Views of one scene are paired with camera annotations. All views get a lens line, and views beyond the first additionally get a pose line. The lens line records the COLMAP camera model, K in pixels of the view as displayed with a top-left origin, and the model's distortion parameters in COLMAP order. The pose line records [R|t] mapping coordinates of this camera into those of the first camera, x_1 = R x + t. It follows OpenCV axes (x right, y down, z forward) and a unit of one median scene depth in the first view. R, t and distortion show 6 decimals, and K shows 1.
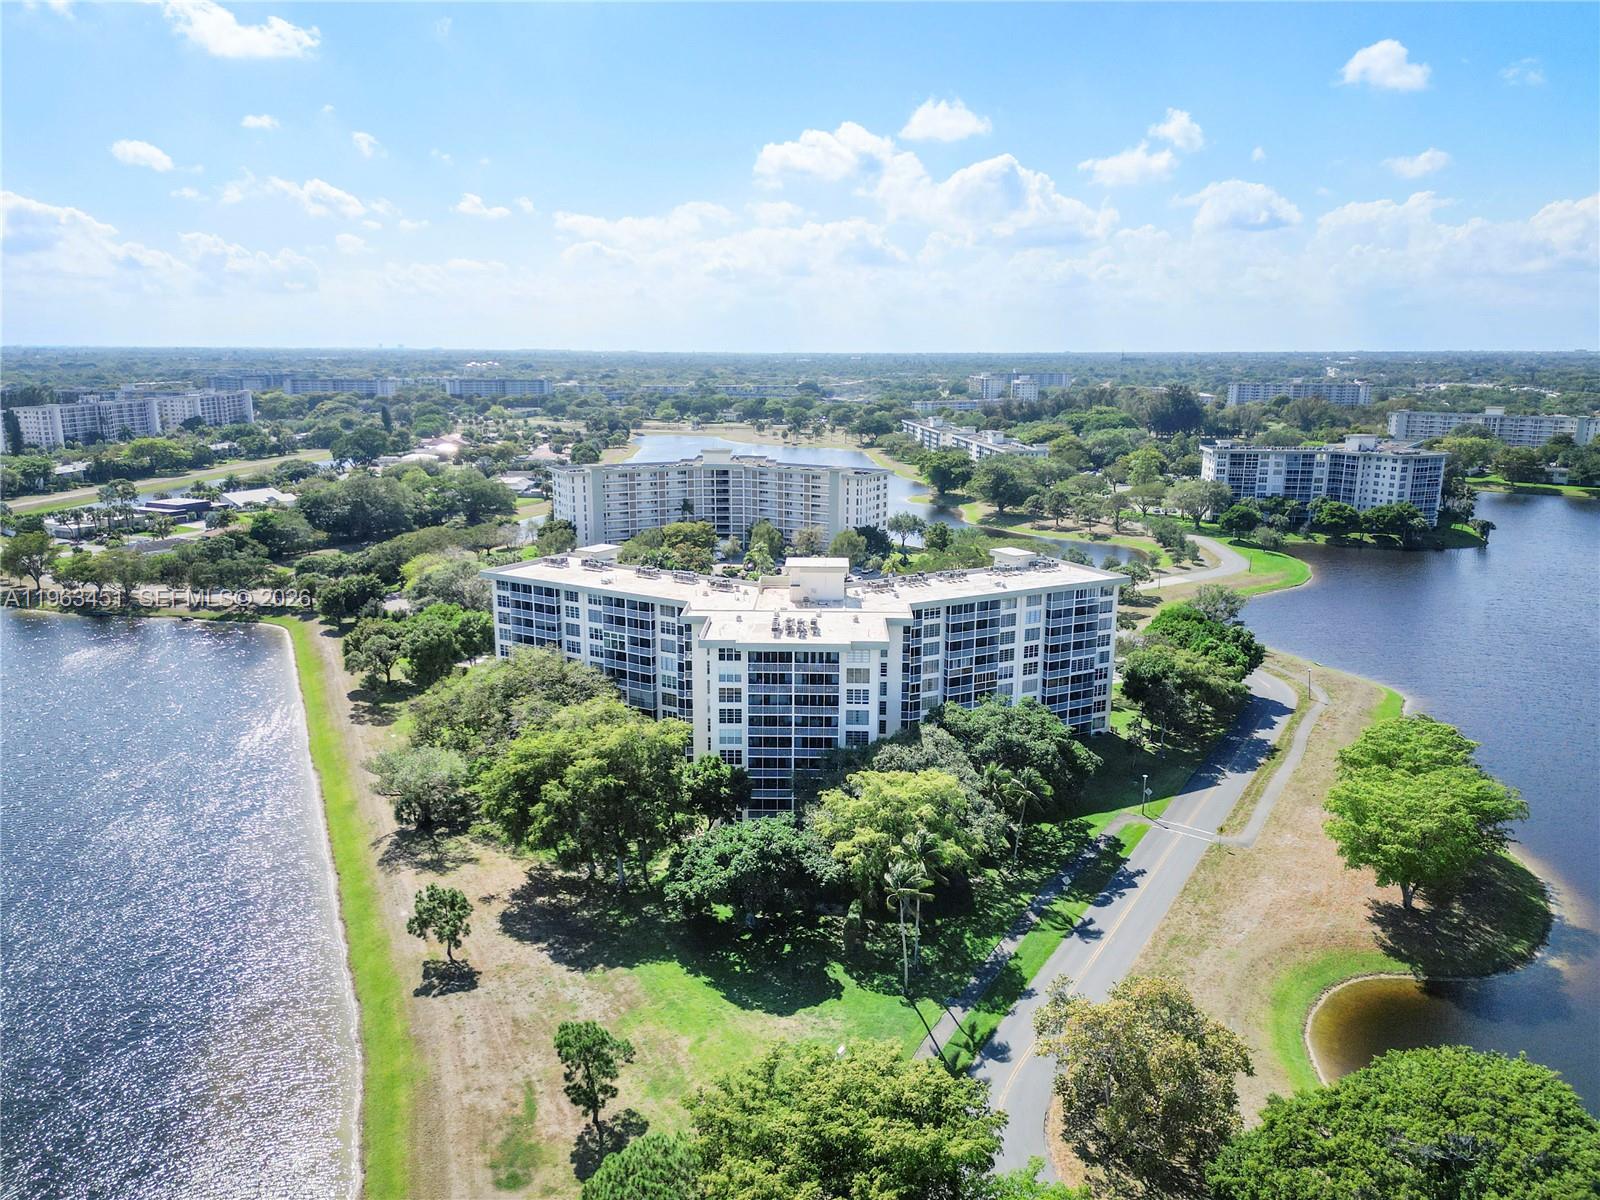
lens RADIAL K [[1201.7, 0, 804.9], [0, 1201.7, 605.9], [0, 0, 1]] dist [0.093865, -0.110558]
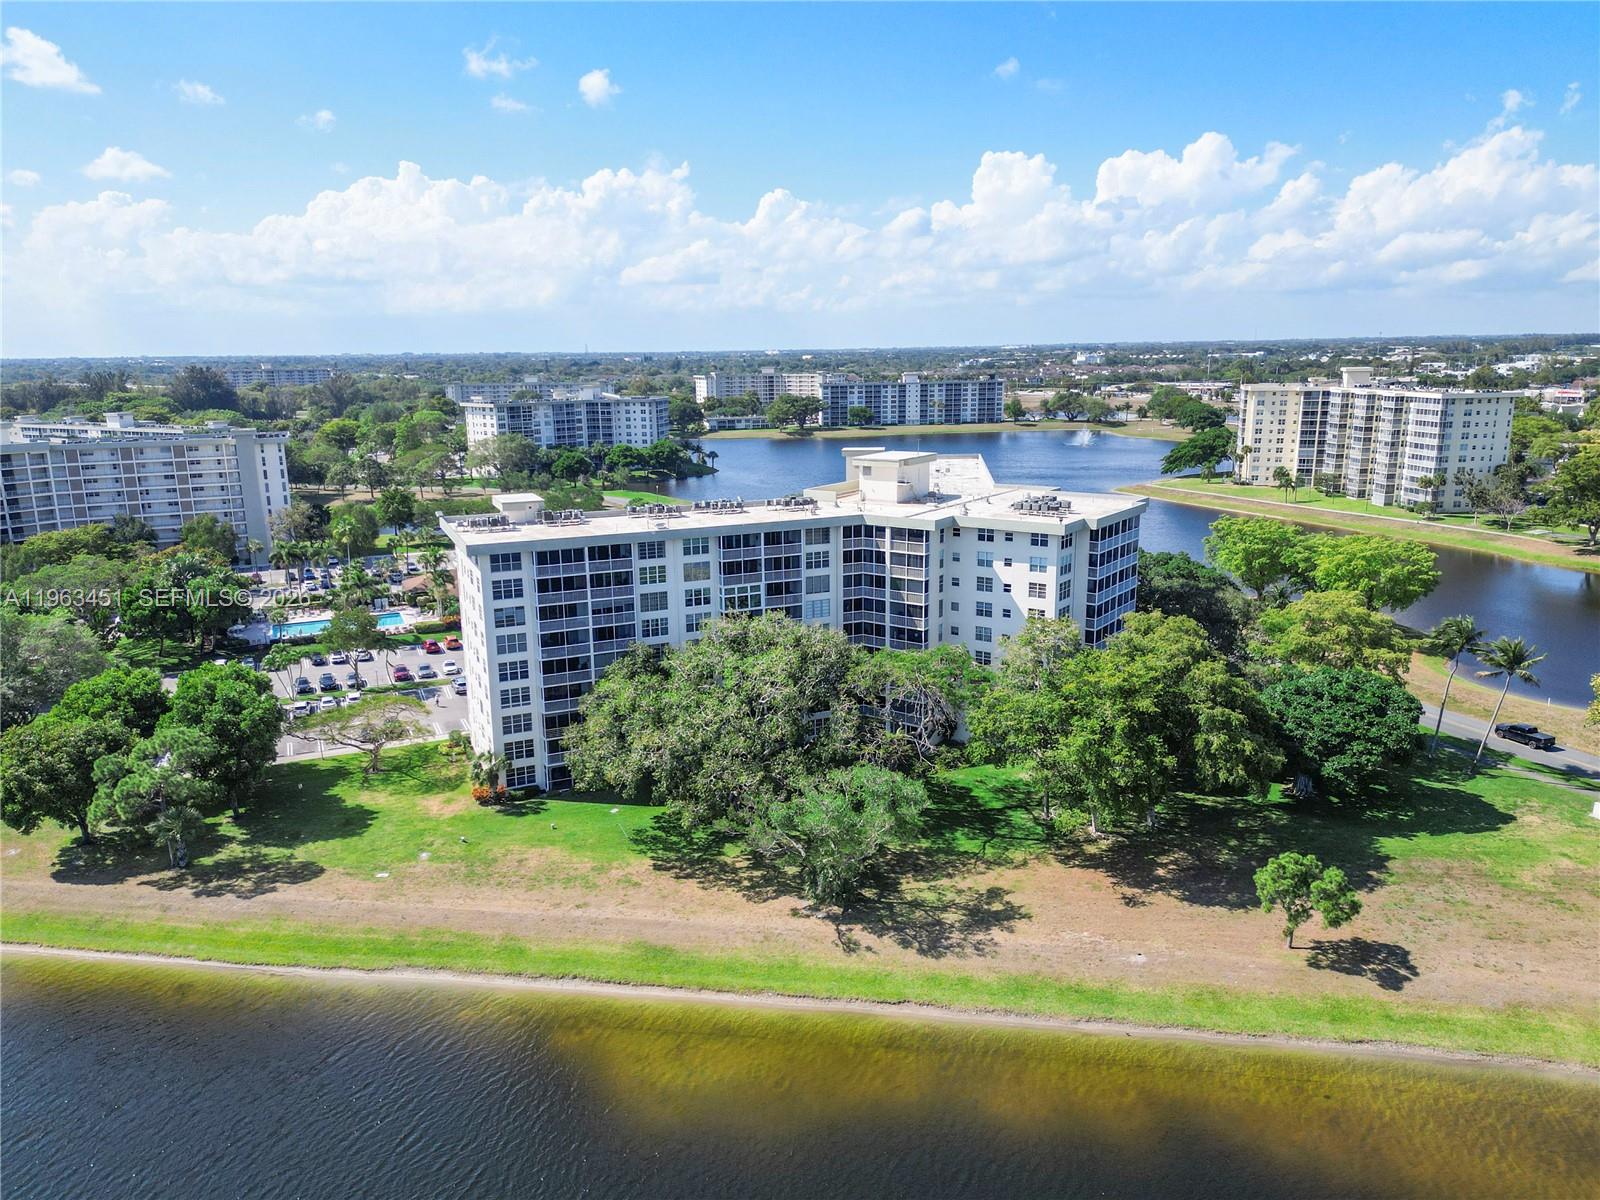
lens RADIAL K [[1201.7, 0, 804.9], [0, 1201.7, 605.9], [0, 0, 1]] dist [0.093865, -0.110558]
pose [[0.539625, -0.185913, 0.821122, -0.360112], [0.198577, 0.975902, 0.090457, -0.011222], [-0.818152, 0.114243, 0.563539, 0.292024]]
